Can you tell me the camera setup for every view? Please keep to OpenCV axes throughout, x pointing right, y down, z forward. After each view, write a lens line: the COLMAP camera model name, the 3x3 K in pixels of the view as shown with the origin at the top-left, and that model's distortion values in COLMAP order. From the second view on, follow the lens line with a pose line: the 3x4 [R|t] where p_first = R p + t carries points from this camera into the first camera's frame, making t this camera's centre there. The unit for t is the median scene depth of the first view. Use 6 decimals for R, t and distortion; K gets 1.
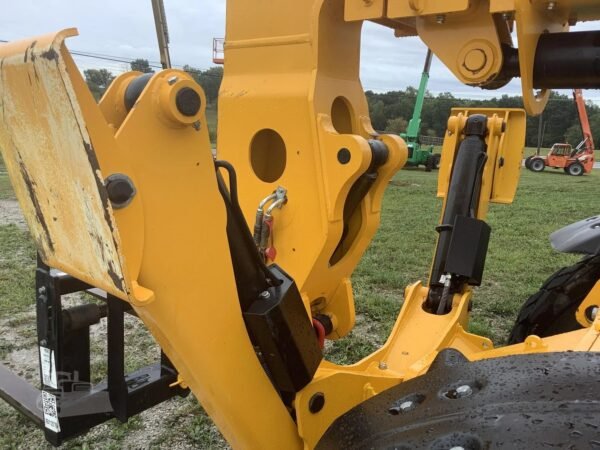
lens RADIAL K [[545.1, 0, 297.9], [0, 545.1, 225.7], [0, 0, 1]] dist [0.100276, -0.216133]
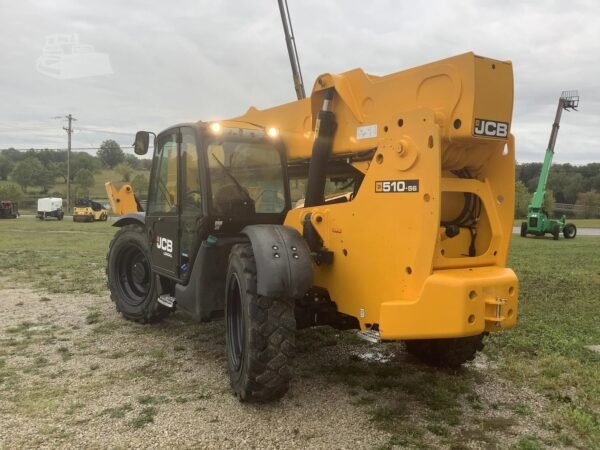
lens RADIAL K [[541.8, 0, 298.0], [0, 541.8, 223.4], [0, 0, 1]] dist [0.115533, -0.209760]
pose [[0.941552, -0.012860, -0.336623, 2.244974], [-0.036414, 0.989531, -0.139653, 0.597657], [0.334895, 0.143748, 0.931226, -2.555892]]
